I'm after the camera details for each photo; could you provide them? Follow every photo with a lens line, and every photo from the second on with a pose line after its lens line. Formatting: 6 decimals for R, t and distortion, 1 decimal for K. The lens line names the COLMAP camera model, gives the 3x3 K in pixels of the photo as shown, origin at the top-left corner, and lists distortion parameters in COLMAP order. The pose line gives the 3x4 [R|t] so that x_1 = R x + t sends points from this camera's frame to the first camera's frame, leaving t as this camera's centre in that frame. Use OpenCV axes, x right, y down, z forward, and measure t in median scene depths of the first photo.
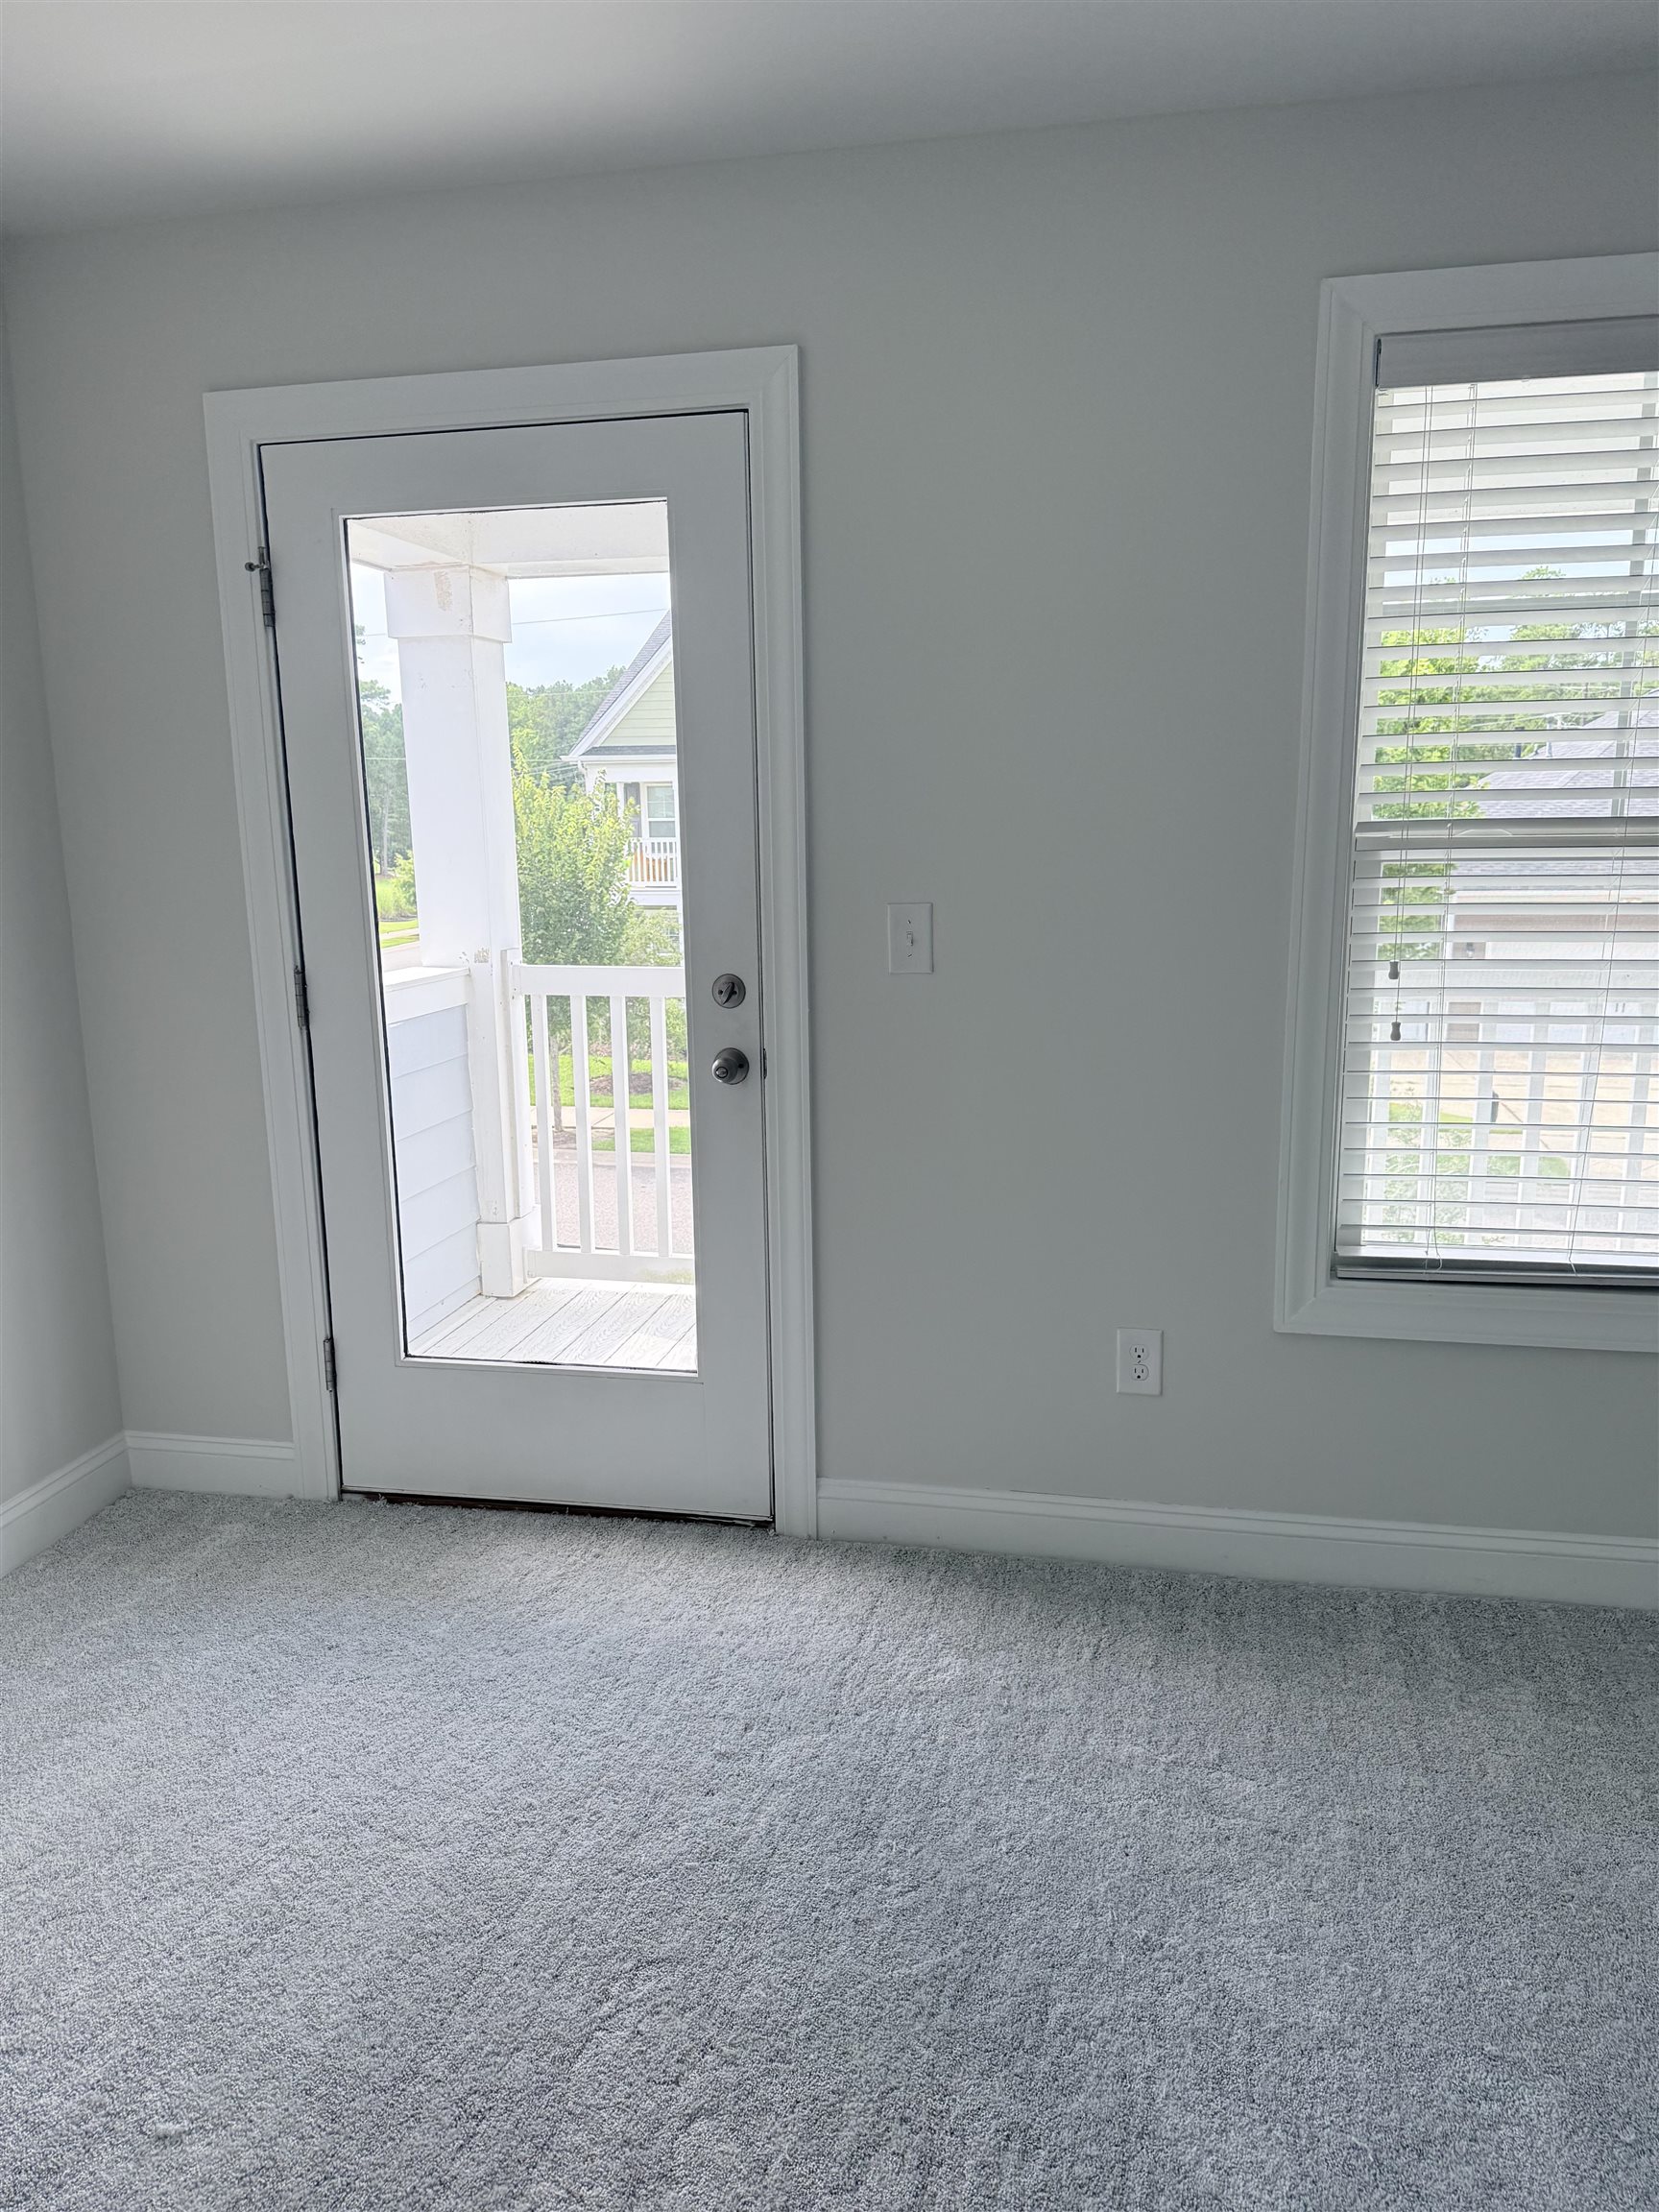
lens RADIAL K [[1550.5, 0, 806.1], [0, 1550.5, 1106.0], [0, 0, 1]] dist [0.045385, -0.075030]
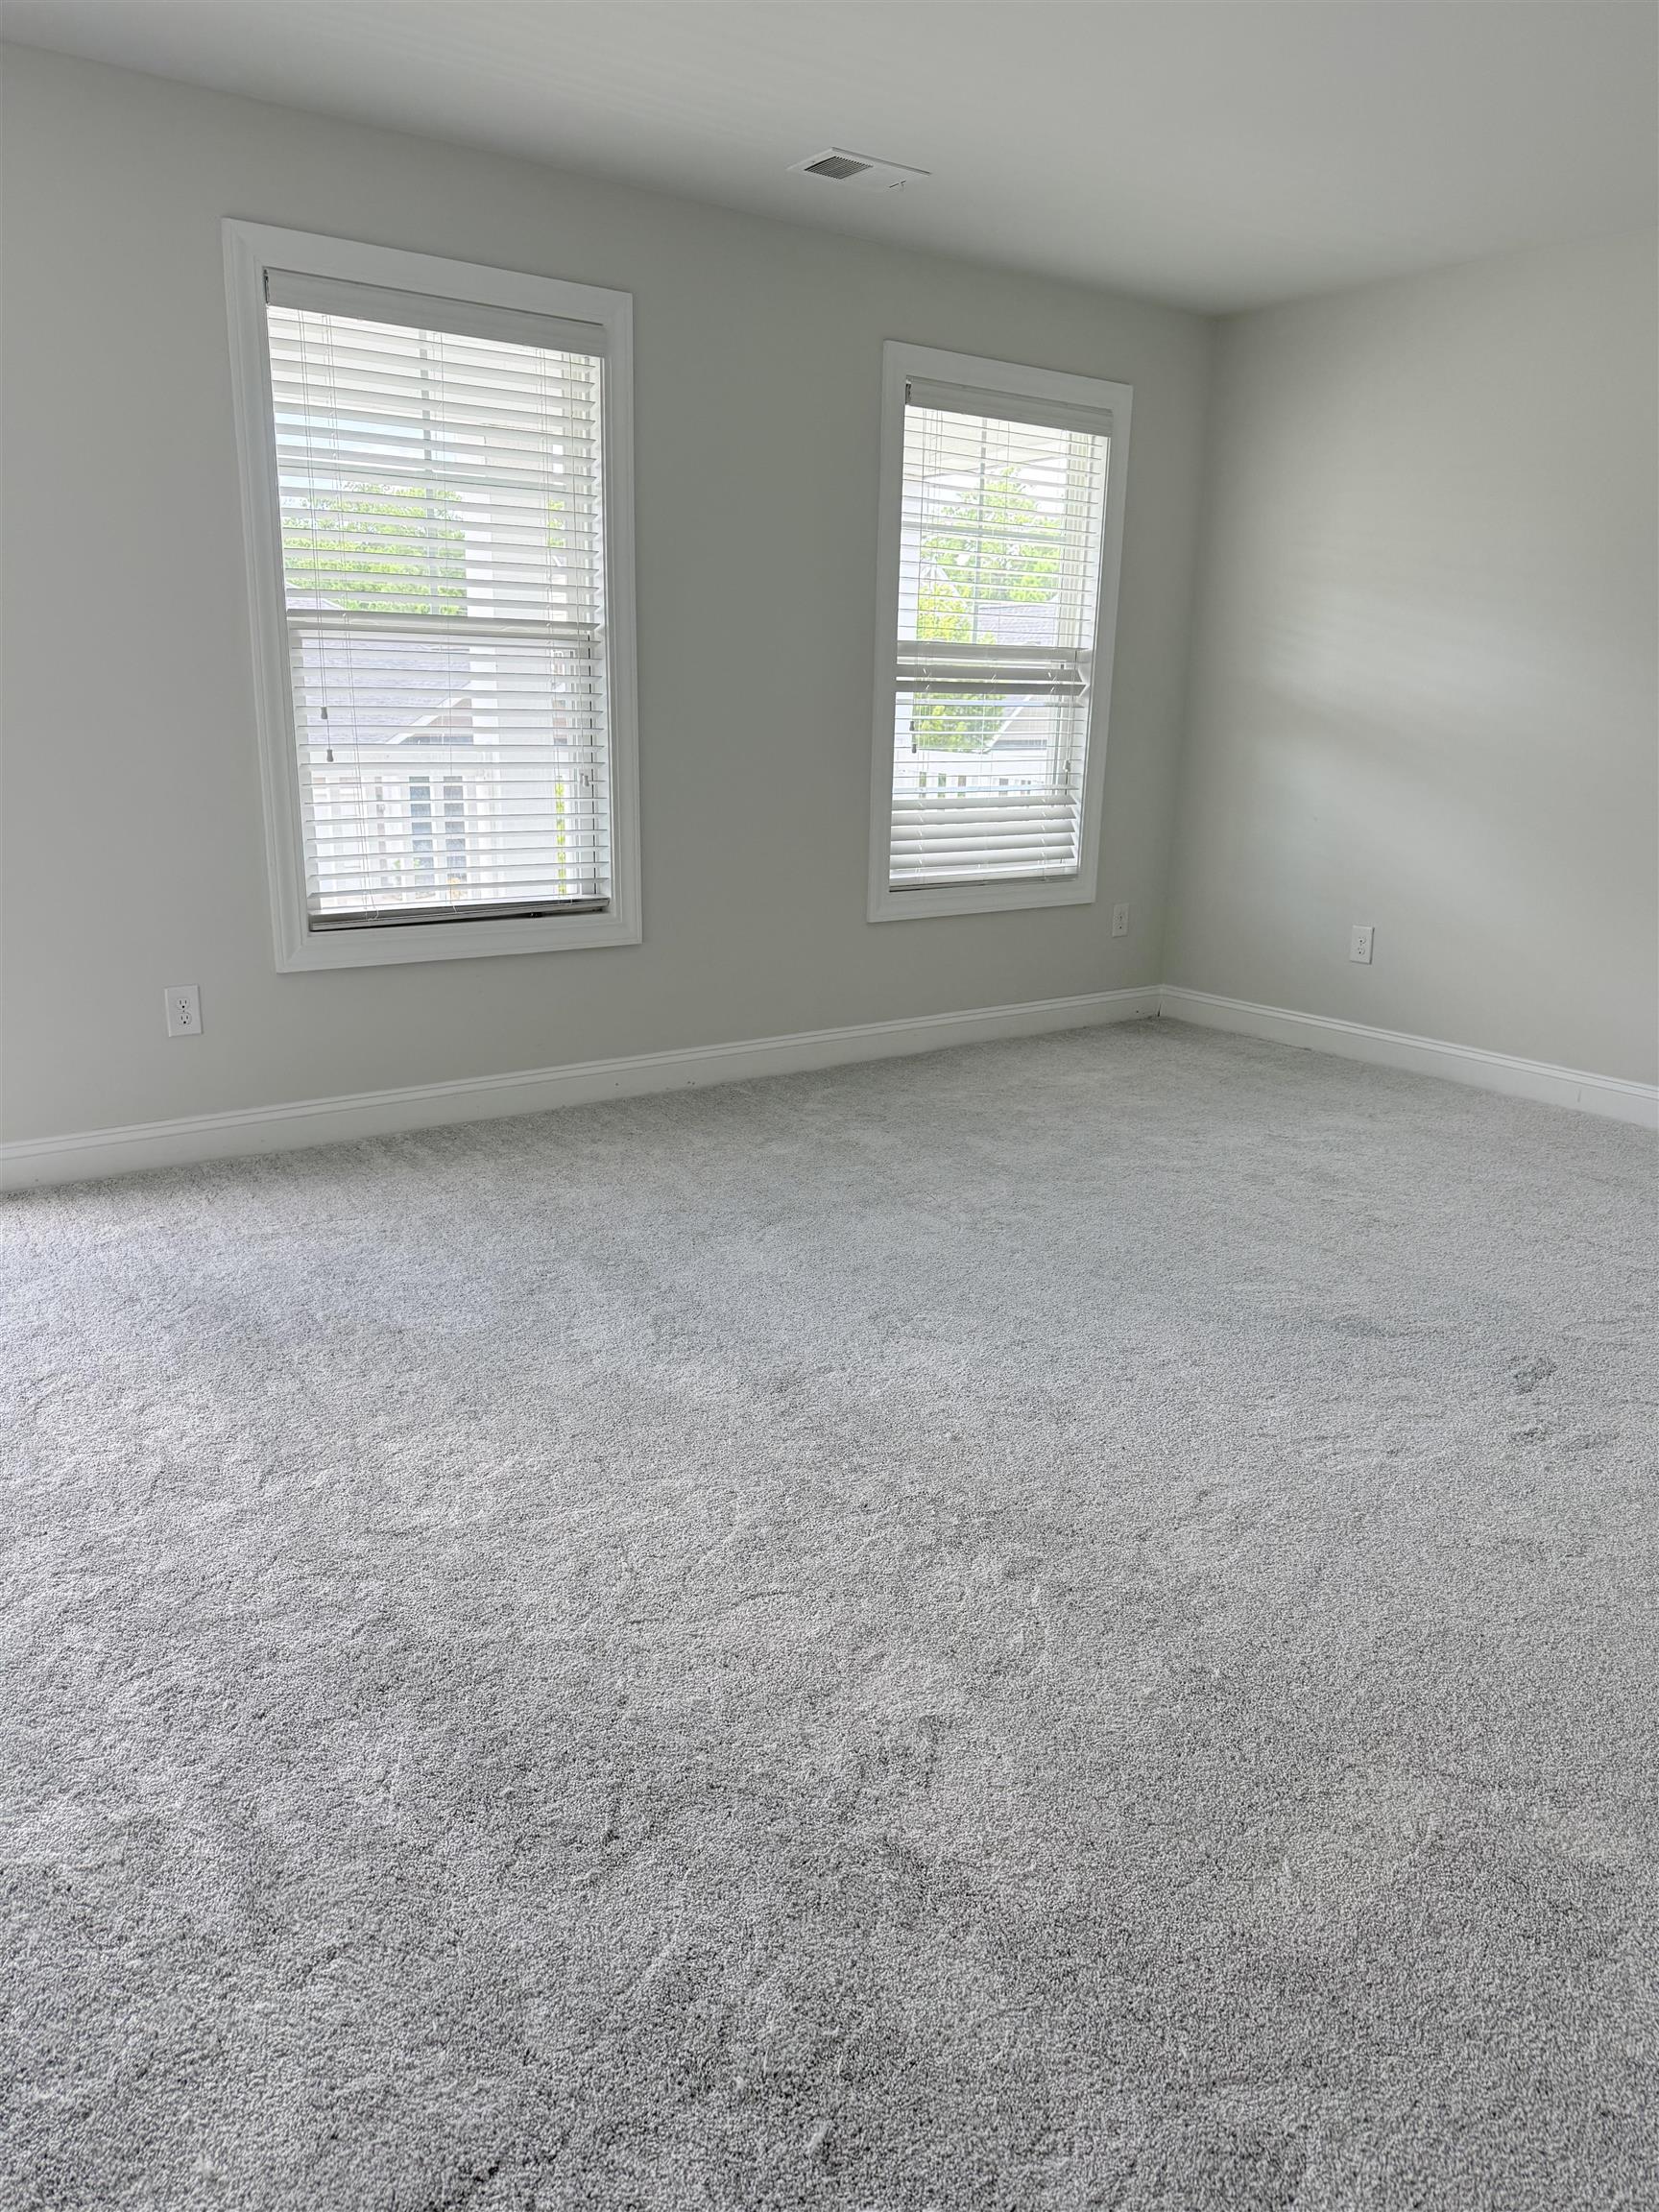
lens RADIAL K [[1550.5, 0, 835.7], [0, 1550.5, 1104.3], [0, 0, 1]] dist [0.045385, -0.075030]
pose [[0.655170, -0.164979, 0.737247, -0.454490], [0.112579, 0.986289, 0.120663, 0.154091], [-0.747046, 0.003944, 0.664761, -0.346396]]
